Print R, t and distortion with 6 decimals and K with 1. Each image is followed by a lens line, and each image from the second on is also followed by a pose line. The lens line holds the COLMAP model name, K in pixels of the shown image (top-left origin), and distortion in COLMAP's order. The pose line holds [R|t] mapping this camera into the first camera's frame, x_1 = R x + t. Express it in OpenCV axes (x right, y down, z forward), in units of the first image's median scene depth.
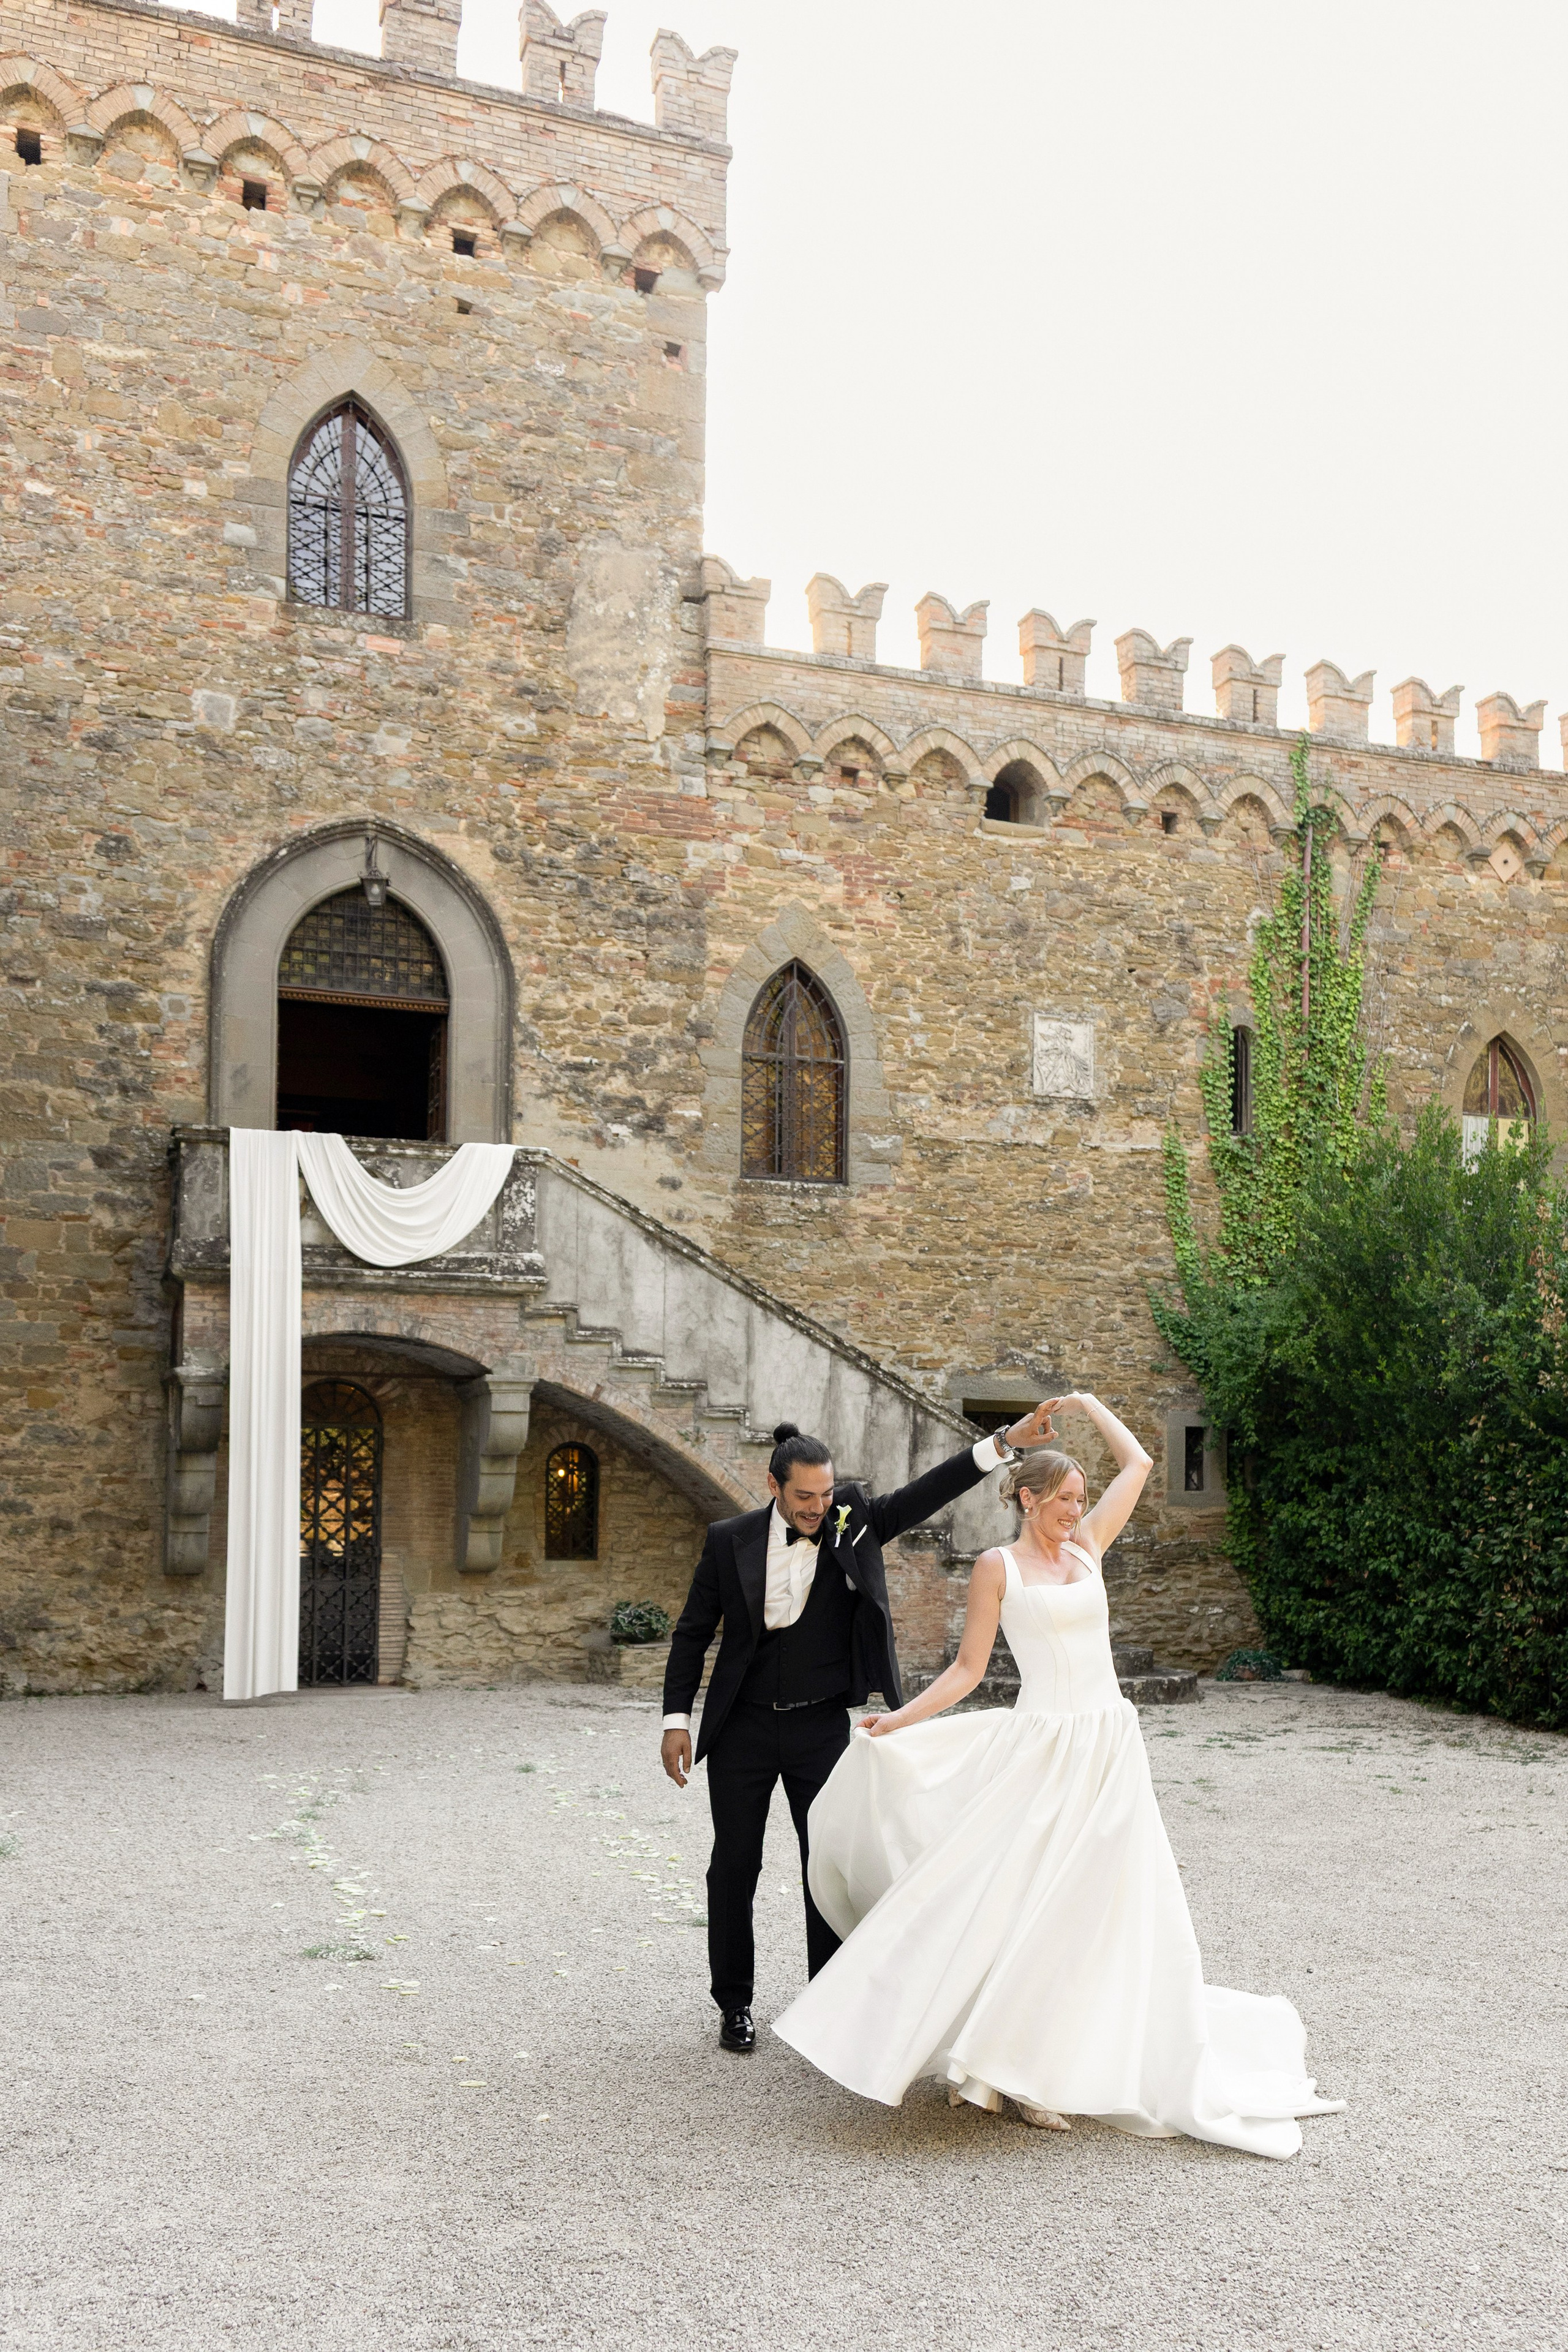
lens RADIAL K [[2415.0, 0, 955.9], [0, 2415.0, 1391.1], [0, 0, 1]] dist [0.037481, 0.009059]
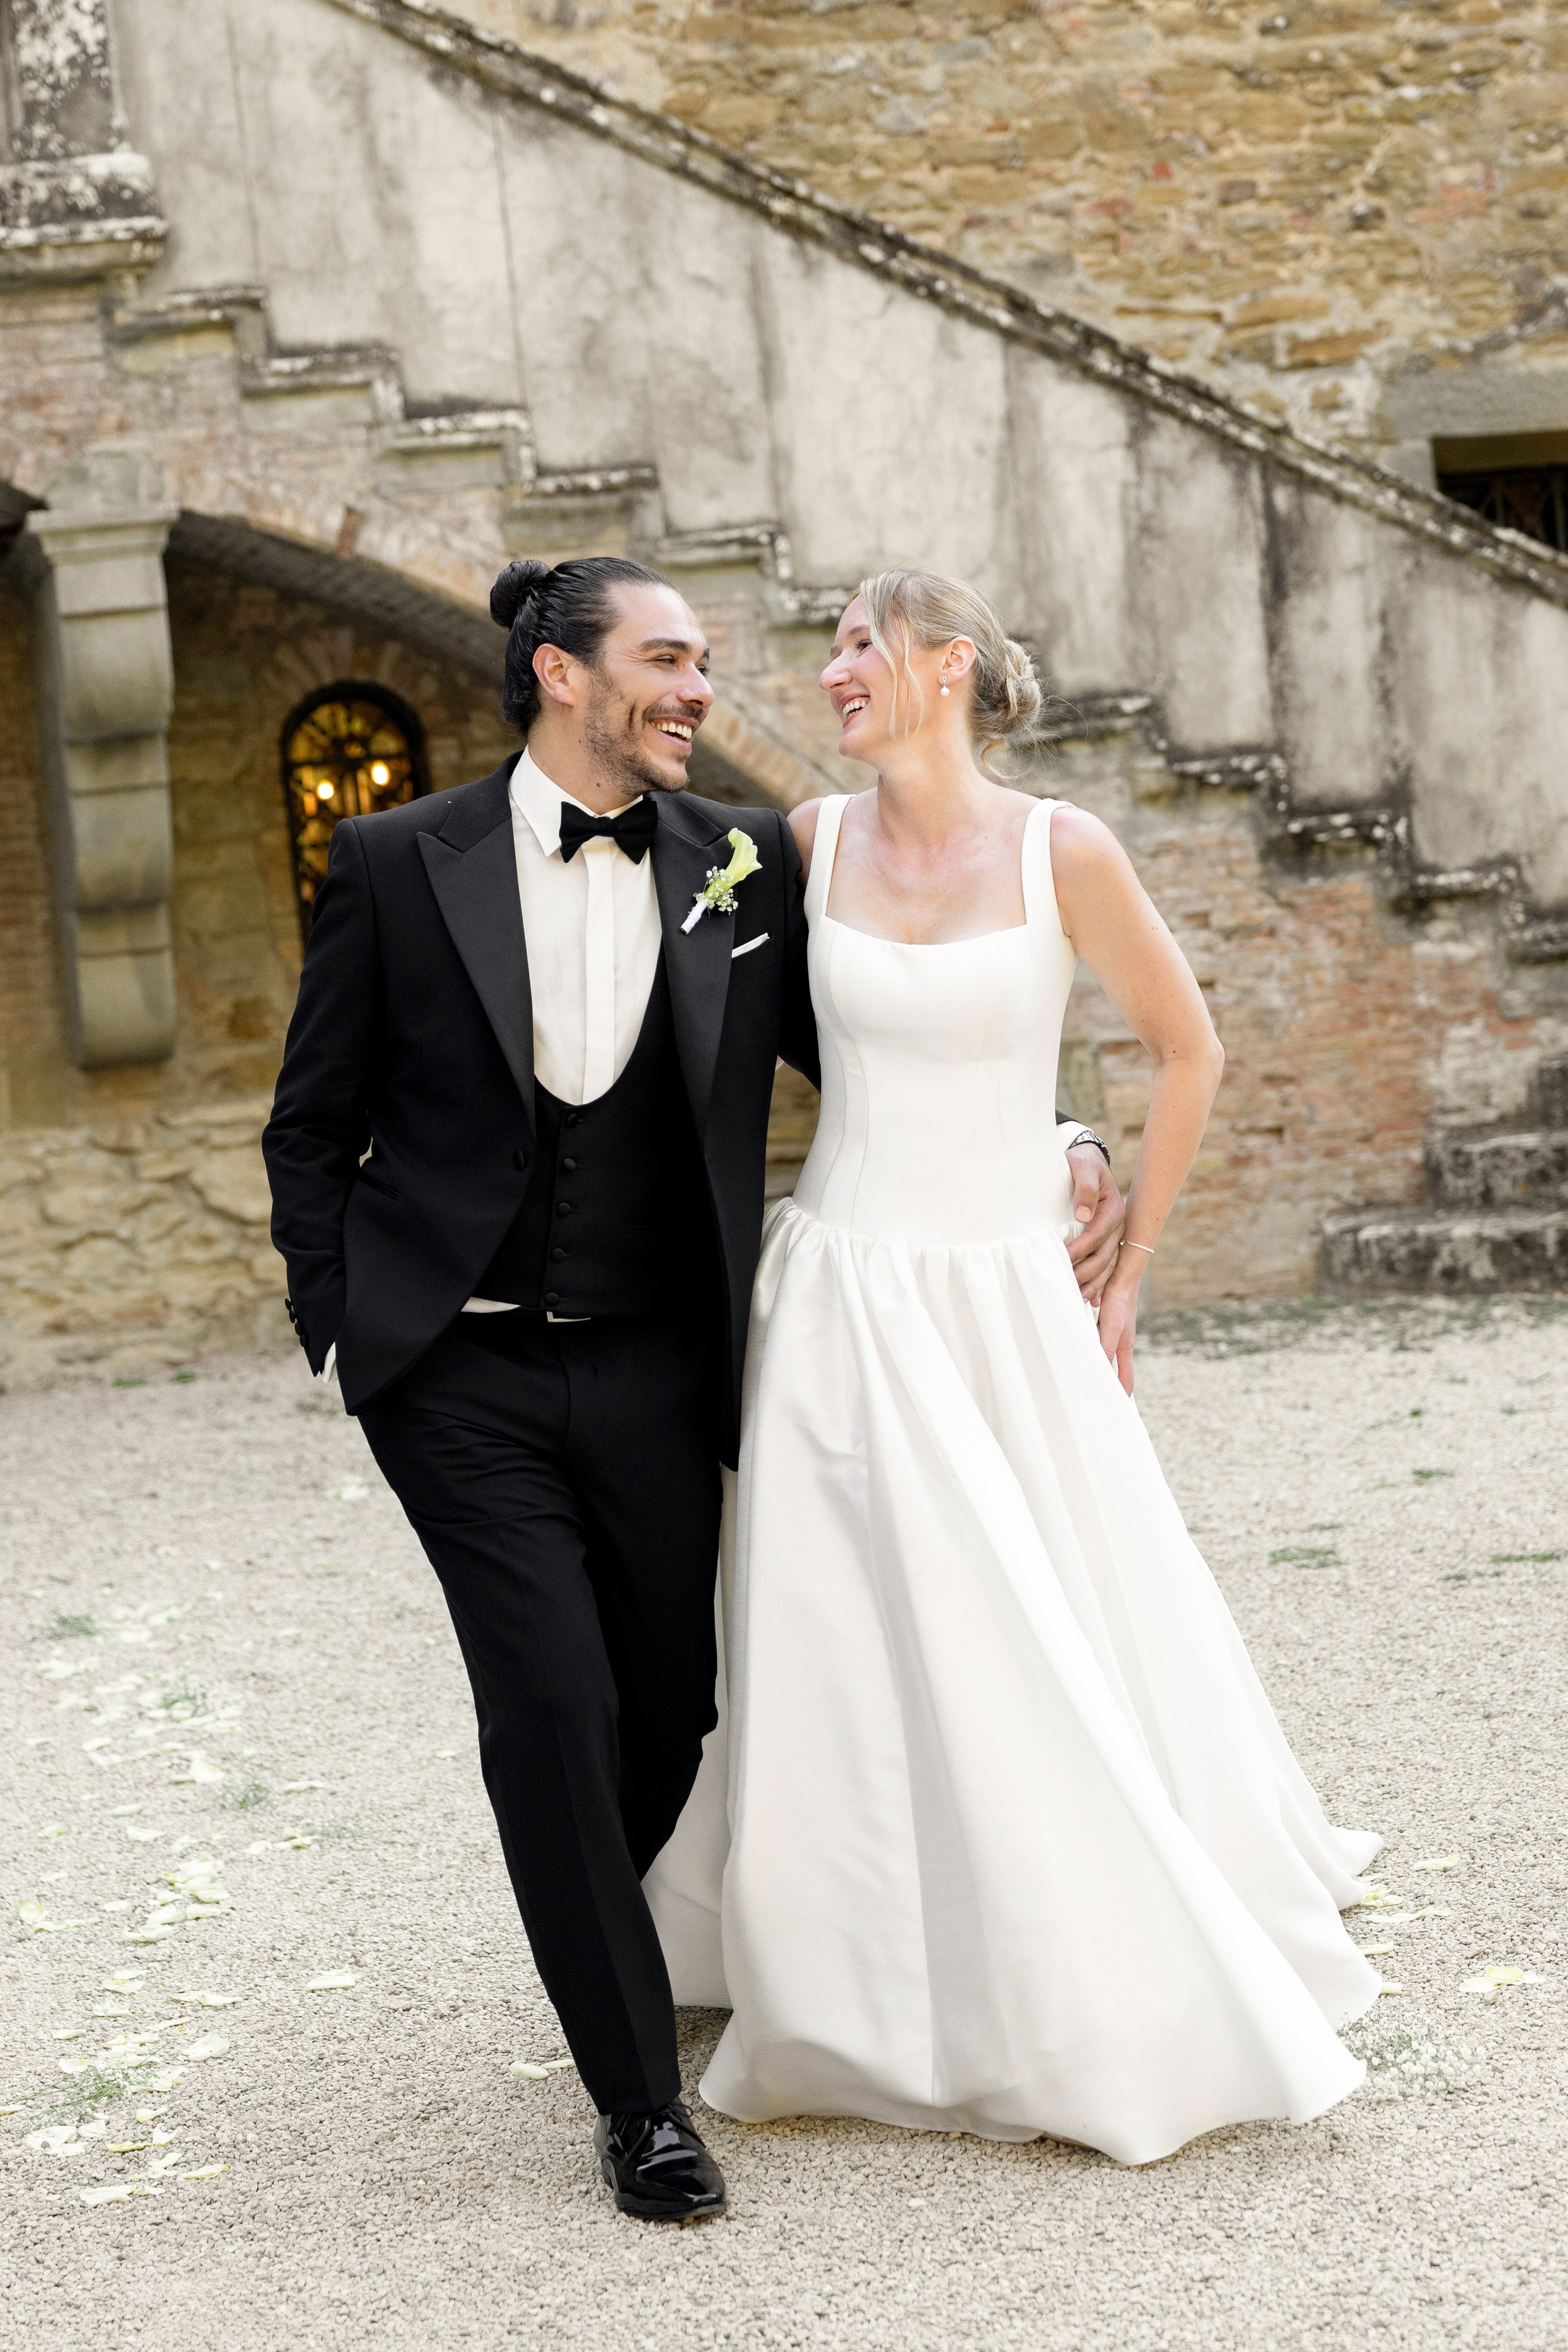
lens RADIAL K [[5373.9, 0, 822.9], [0, 5373.9, 1236.0], [0, 0, 1]] dist [0.088962, -0.695277]
pose [[0.979790, -0.096111, -0.175426, 0.043193], [0.116569, 0.987040, 0.110287, 0.021190], [0.162553, -0.128507, 0.978296, 0.200136]]
